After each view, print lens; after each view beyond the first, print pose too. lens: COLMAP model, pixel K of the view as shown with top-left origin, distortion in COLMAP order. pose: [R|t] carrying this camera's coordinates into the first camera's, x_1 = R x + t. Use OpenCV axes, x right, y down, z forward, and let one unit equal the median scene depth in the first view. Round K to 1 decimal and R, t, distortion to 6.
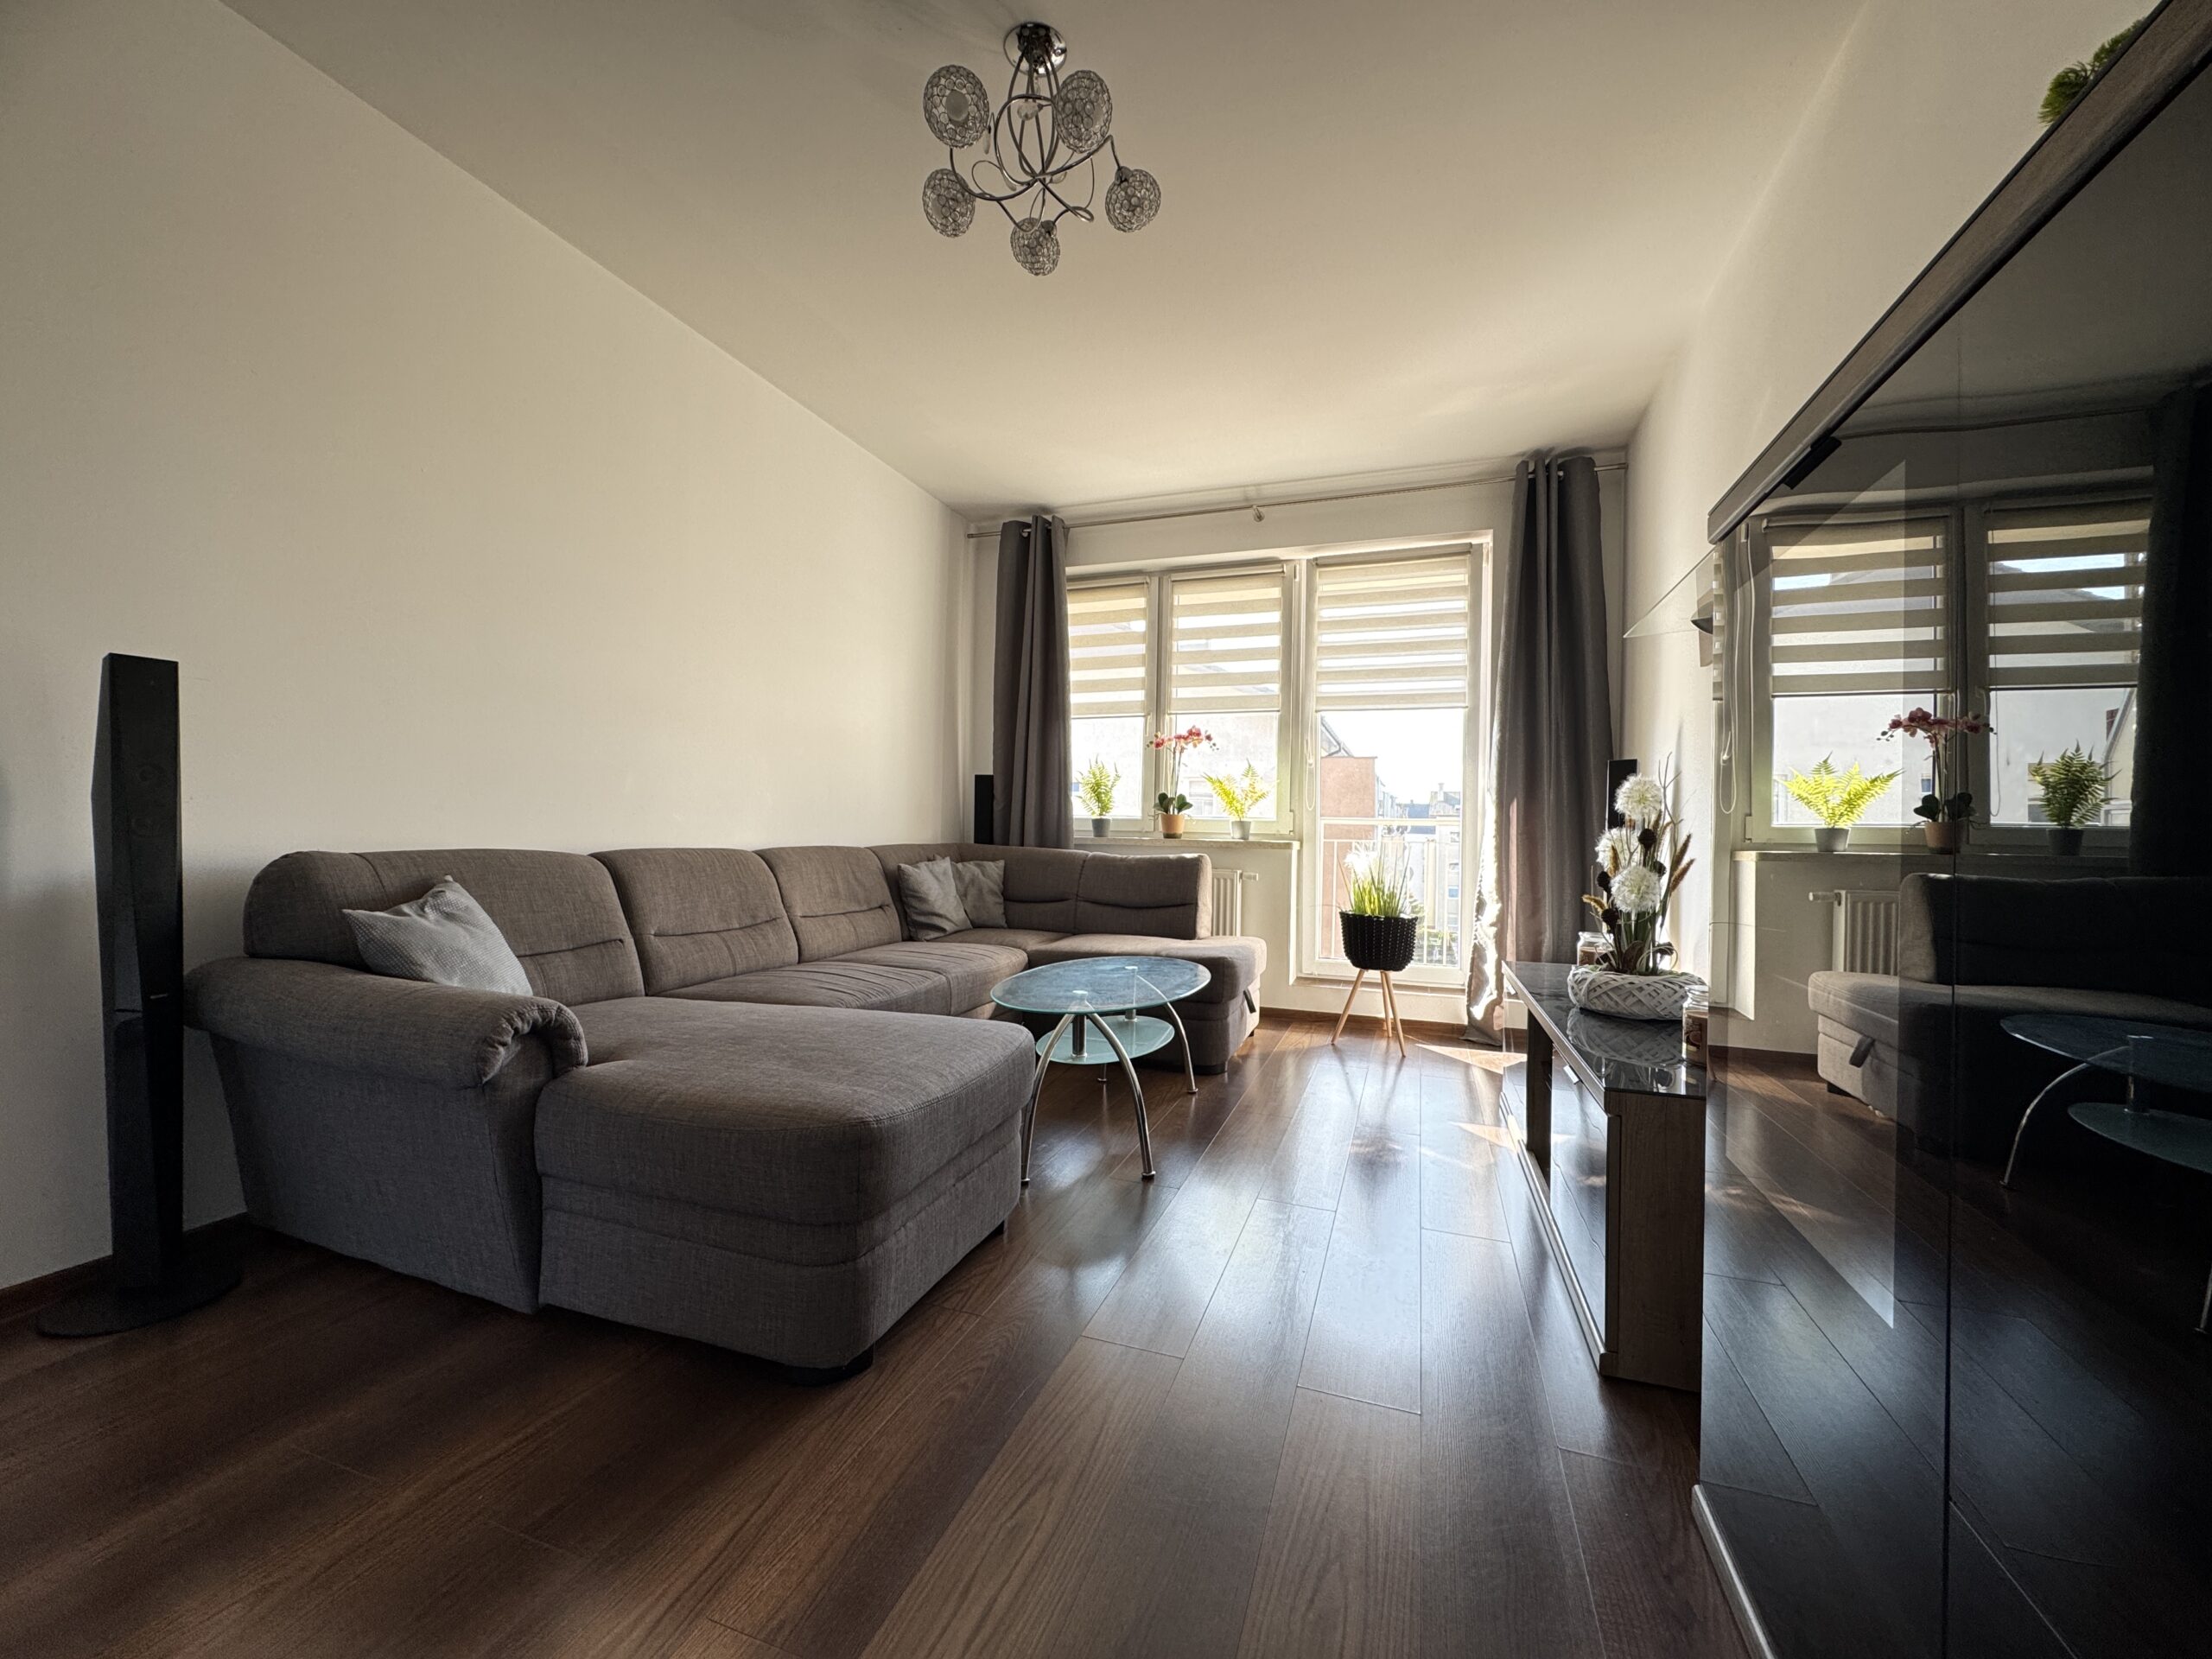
lens RADIAL K [[877.4, 0, 1105.6], [0, 877.4, 825.4], [0, 0, 1]] dist [-0.001555, 0.000057]
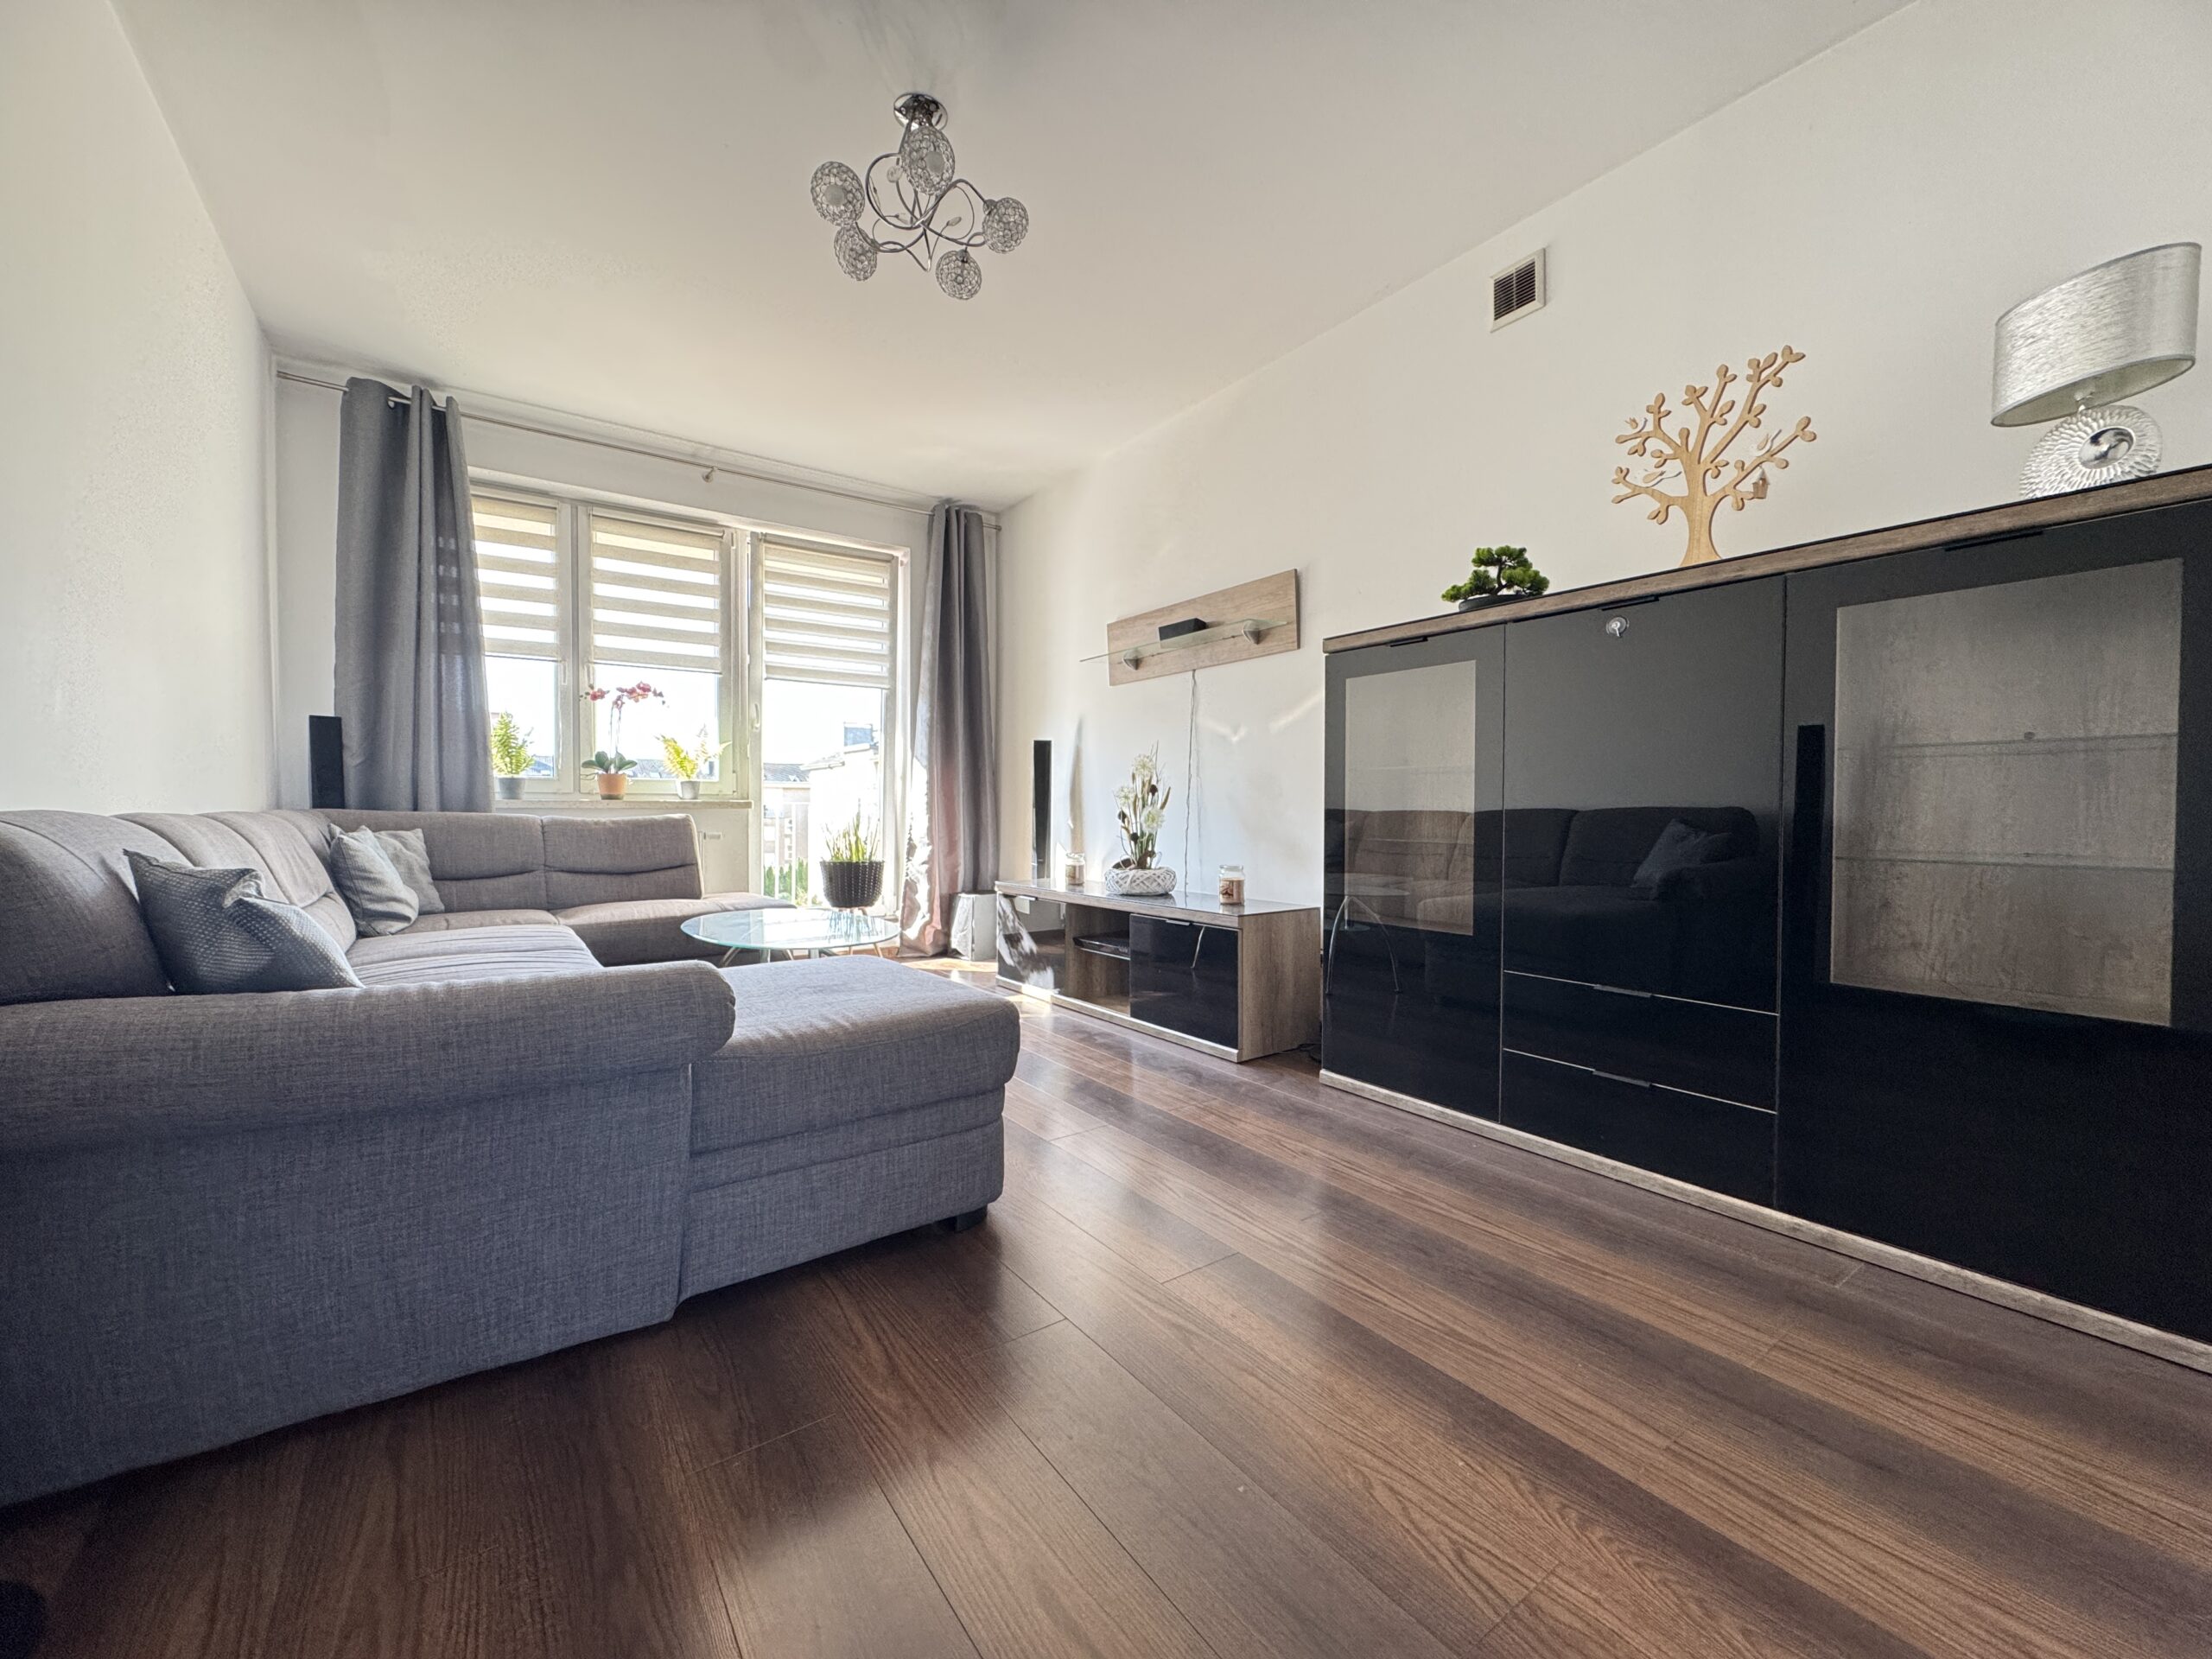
lens RADIAL K [[877.4, 0, 1105.6], [0, 877.4, 825.4], [0, 0, 1]] dist [-0.001555, 0.000057]
pose [[0.567378, -0.034644, 0.822728, -0.398916], [0.003962, 0.999218, 0.039344, 0.007835], [-0.823448, -0.019063, 0.567072, 0.049272]]
